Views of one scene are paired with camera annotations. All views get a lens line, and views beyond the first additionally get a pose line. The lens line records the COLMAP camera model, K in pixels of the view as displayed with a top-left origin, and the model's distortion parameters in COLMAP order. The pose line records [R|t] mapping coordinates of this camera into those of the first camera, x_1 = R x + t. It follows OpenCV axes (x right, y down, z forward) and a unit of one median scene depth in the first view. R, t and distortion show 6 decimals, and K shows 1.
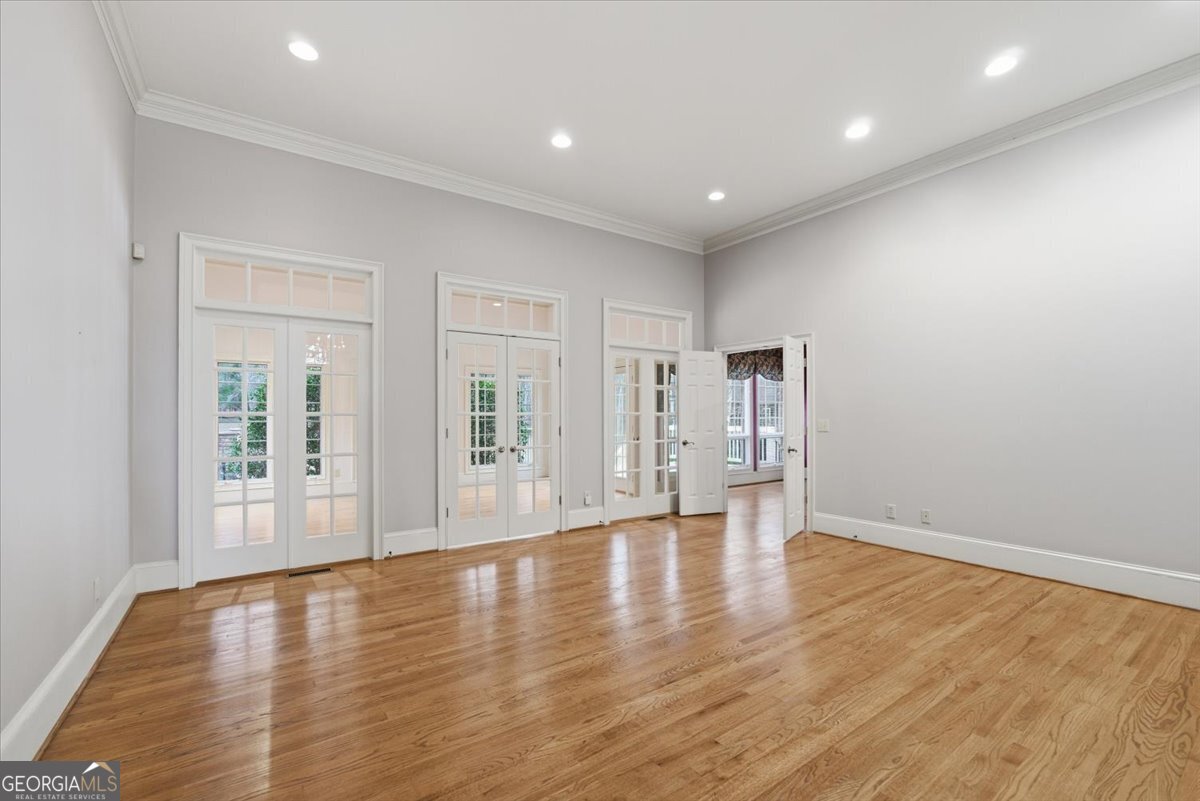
lens RADIAL K [[512.4, 0, 605.4], [0, 512.4, 409.7], [0, 0, 1]] dist [0.000203, 0.000442]
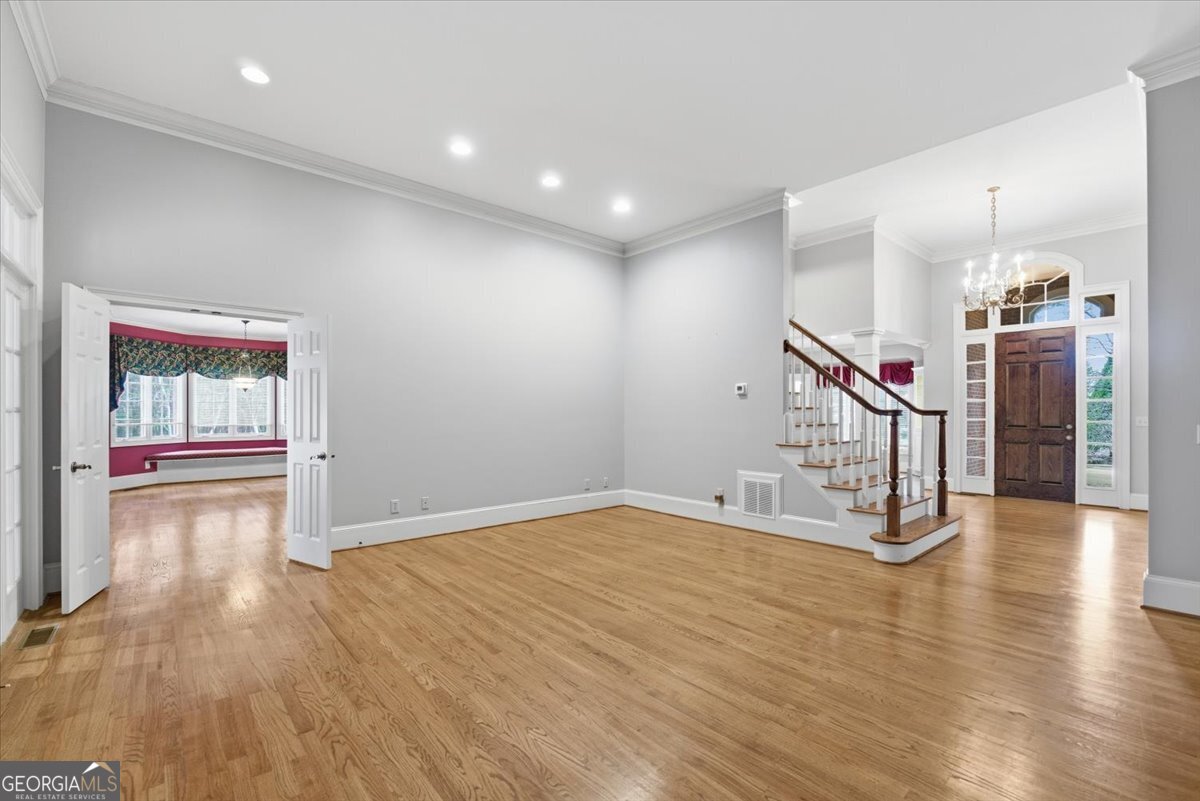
lens RADIAL K [[512.4, 0, 603.9], [0, 512.4, 409.9], [0, 0, 1]] dist [0.000203, 0.000442]
pose [[-0.114111, 0.011667, 0.993400, -0.744958], [-0.018814, 0.999726, -0.013902, 0.012581], [-0.993290, -0.020276, -0.113860, 0.996775]]
